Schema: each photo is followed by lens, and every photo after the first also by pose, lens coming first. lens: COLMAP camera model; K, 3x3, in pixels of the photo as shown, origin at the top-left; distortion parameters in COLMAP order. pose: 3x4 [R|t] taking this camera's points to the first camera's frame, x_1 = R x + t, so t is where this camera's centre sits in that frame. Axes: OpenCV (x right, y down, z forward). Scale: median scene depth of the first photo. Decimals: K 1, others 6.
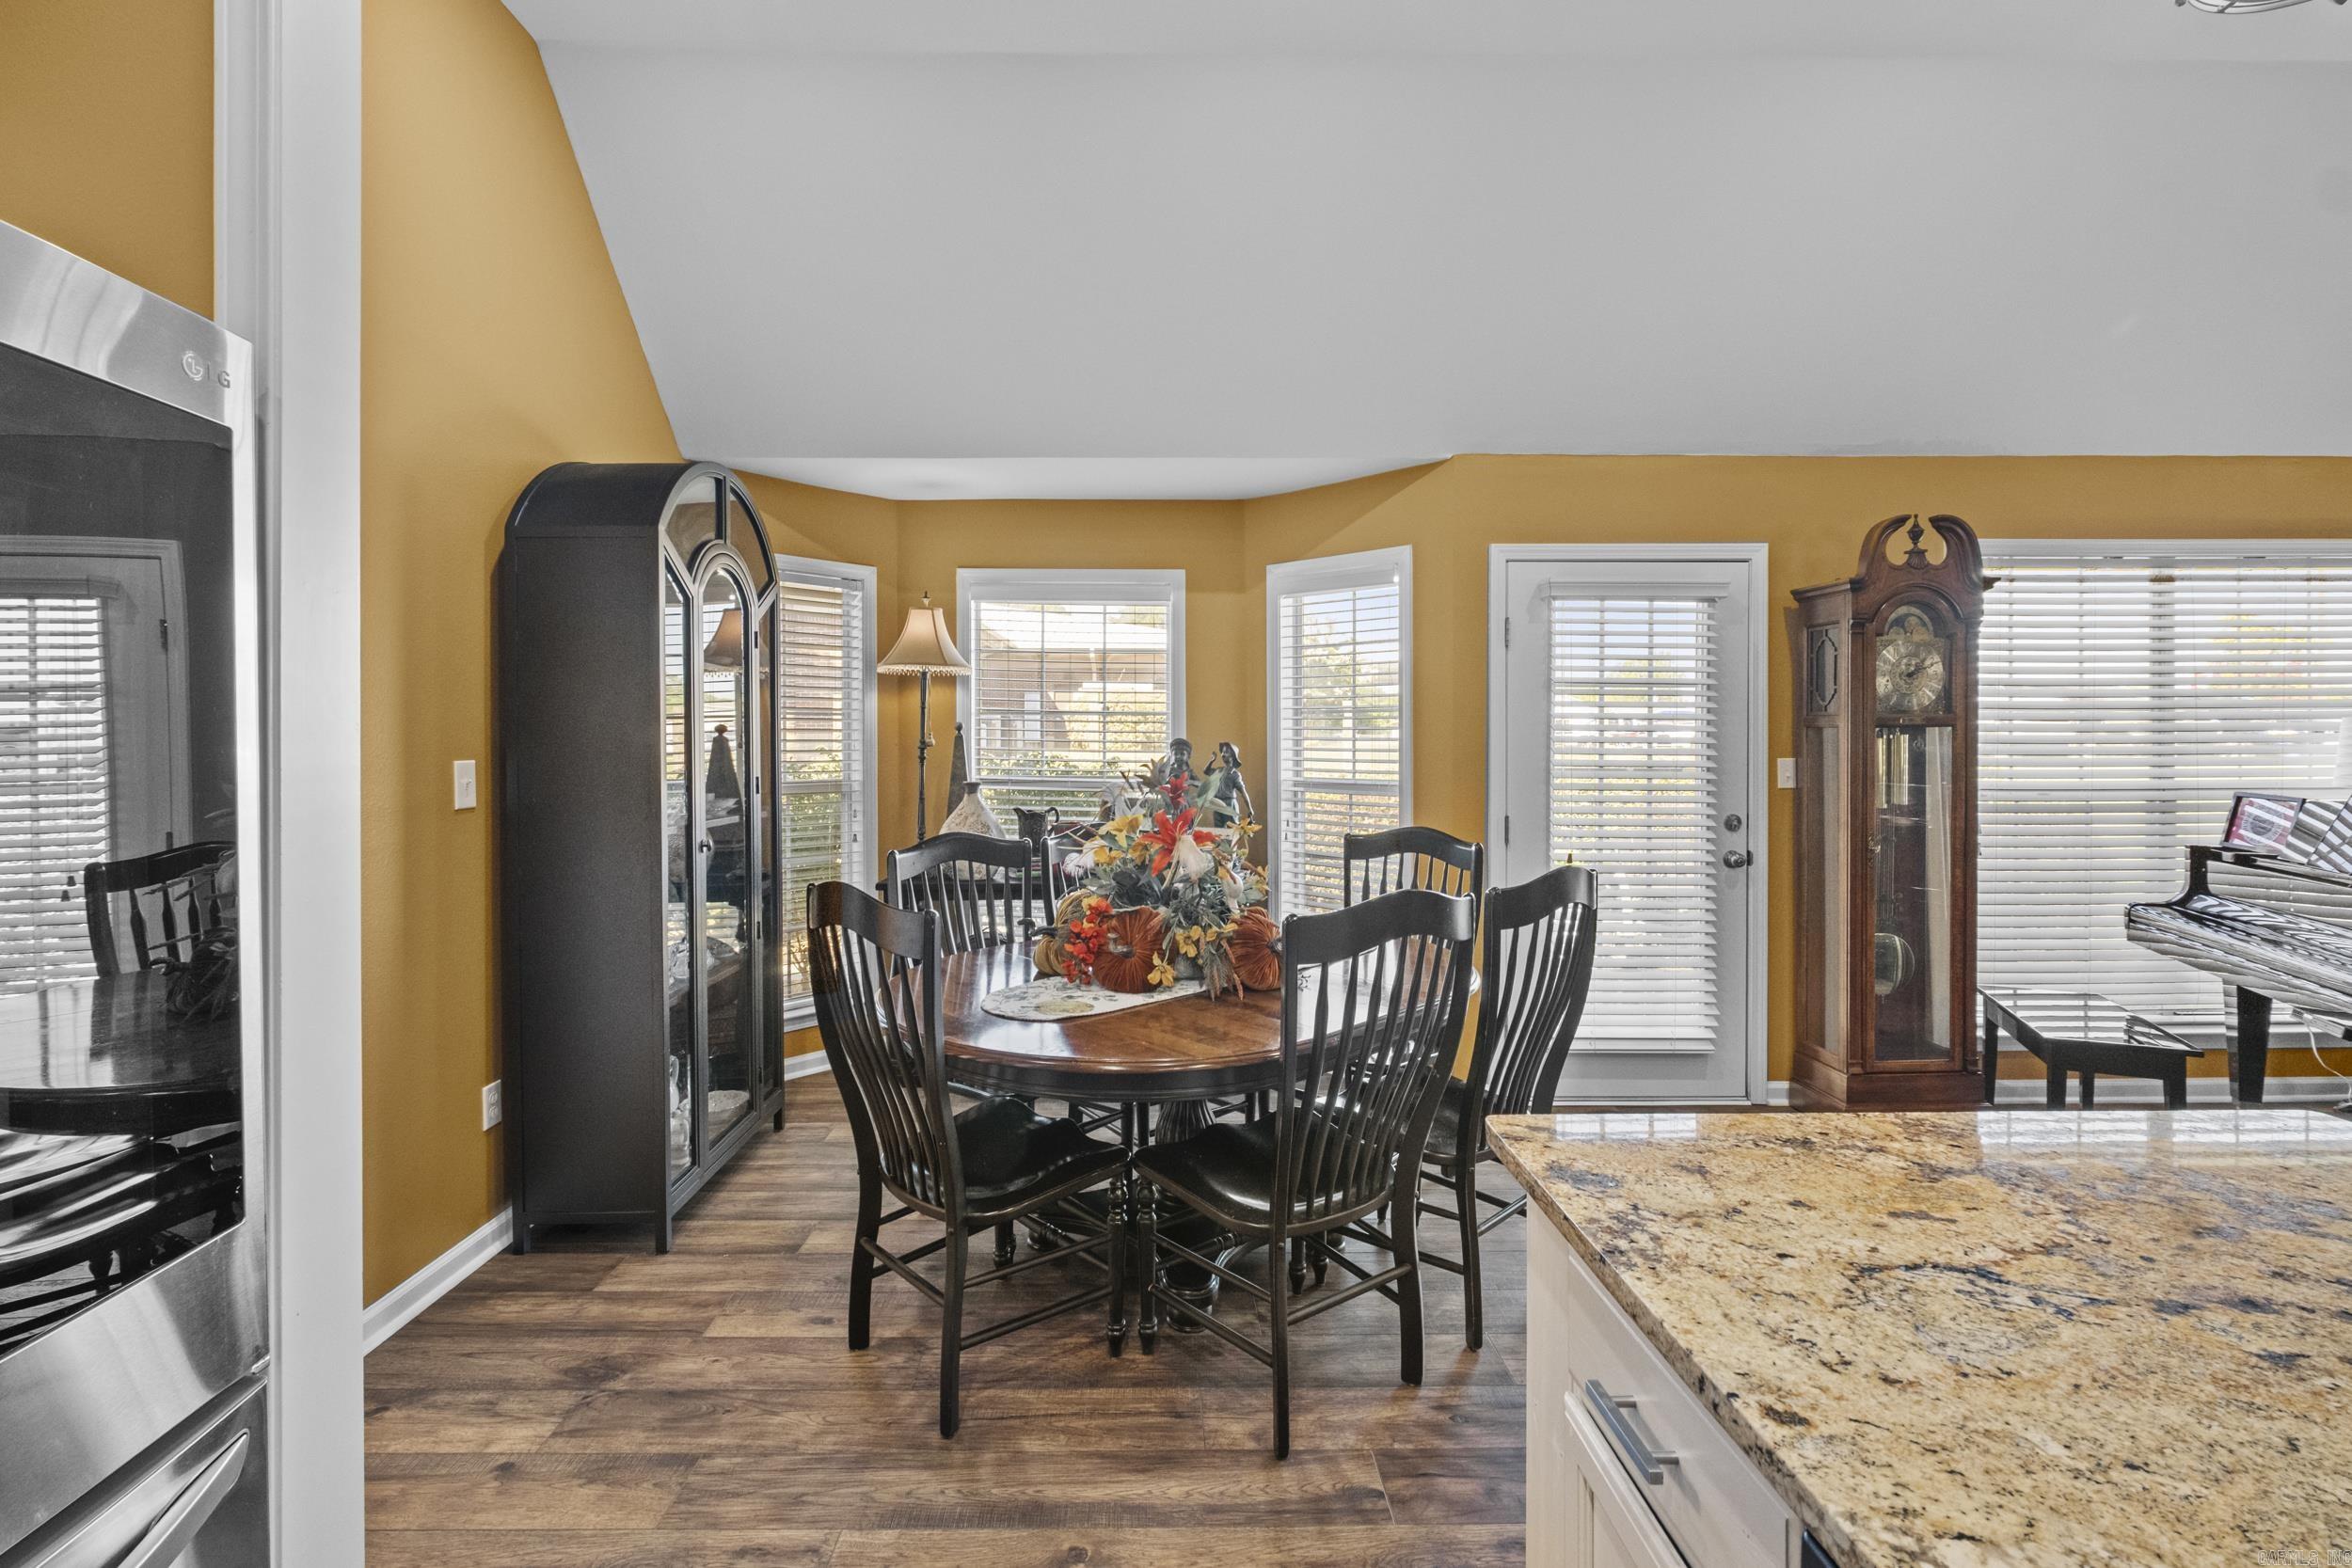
lens RADIAL K [[1018.6, 0, 1166.8], [0, 1018.6, 742.2], [0, 0, 1]] dist [-0.004721, 0.000111]
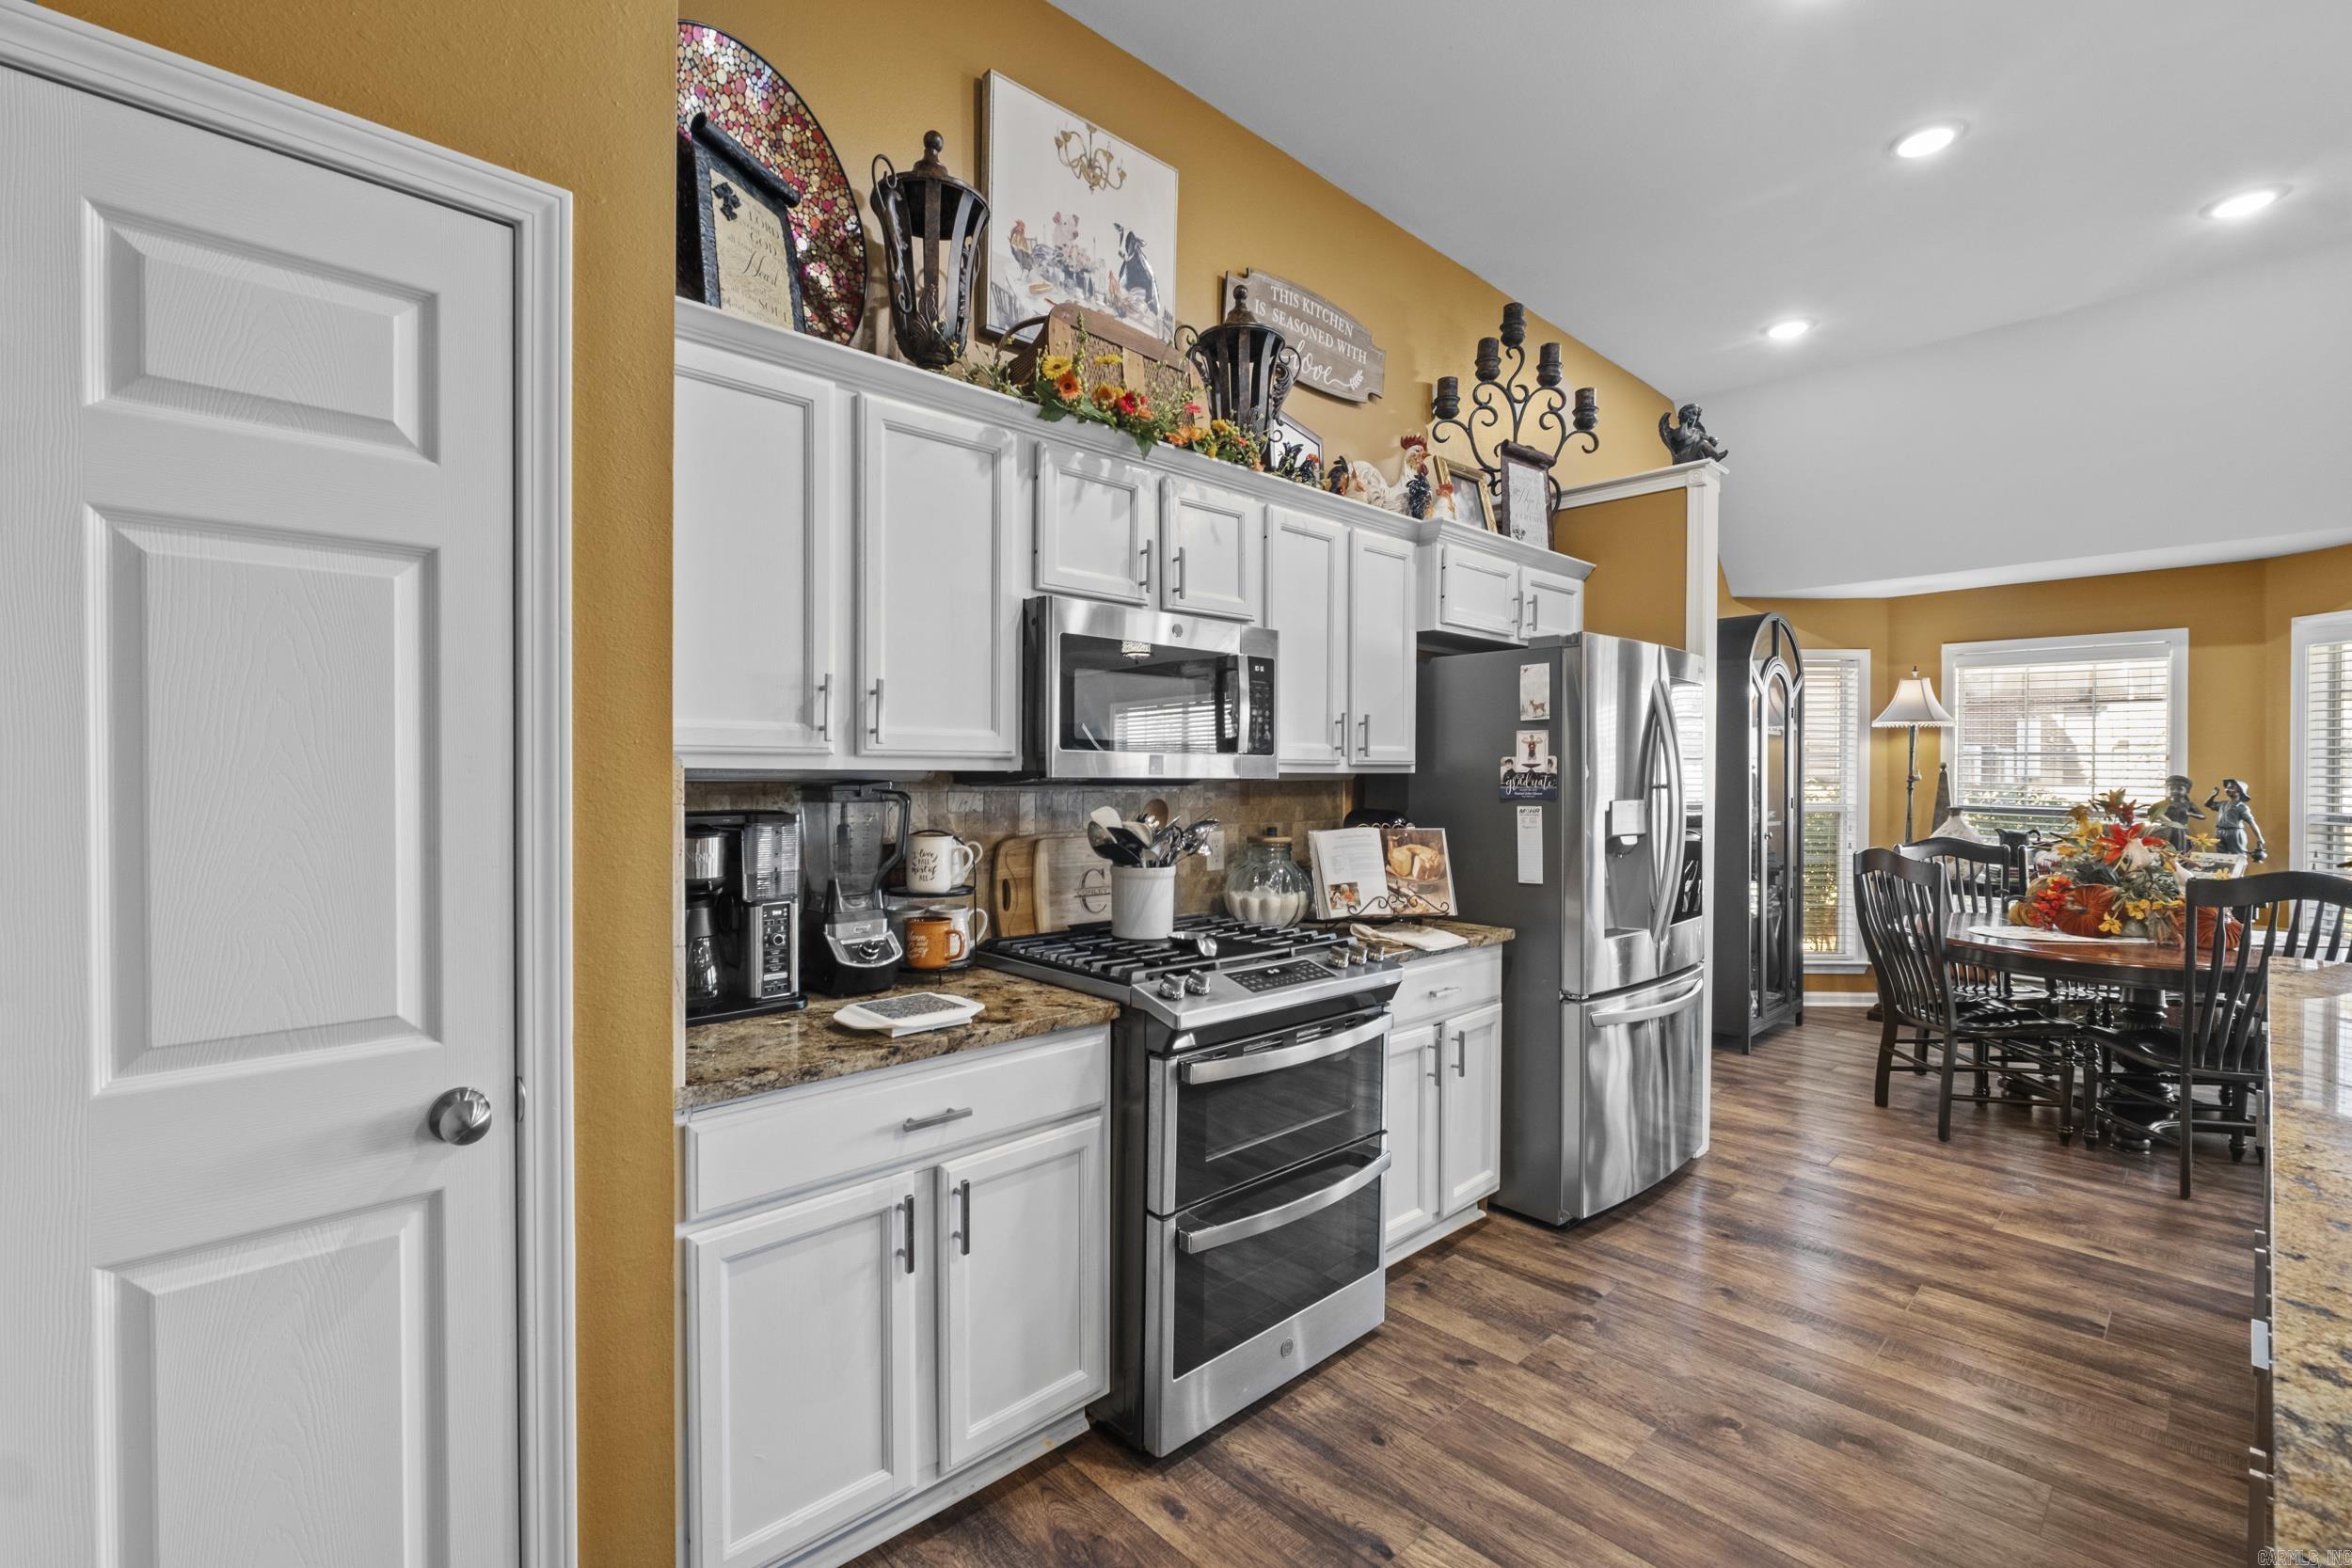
lens RADIAL K [[1018.6, 0, 1169.3], [0, 1018.6, 780.6], [0, 0, 1]] dist [-0.004721, 0.000111]
pose [[0.671028, 0.010707, -0.741355, 0.121263], [-0.008119, 0.999942, 0.007093, 0.003317], [0.741387, 0.001260, 0.671076, -0.765643]]
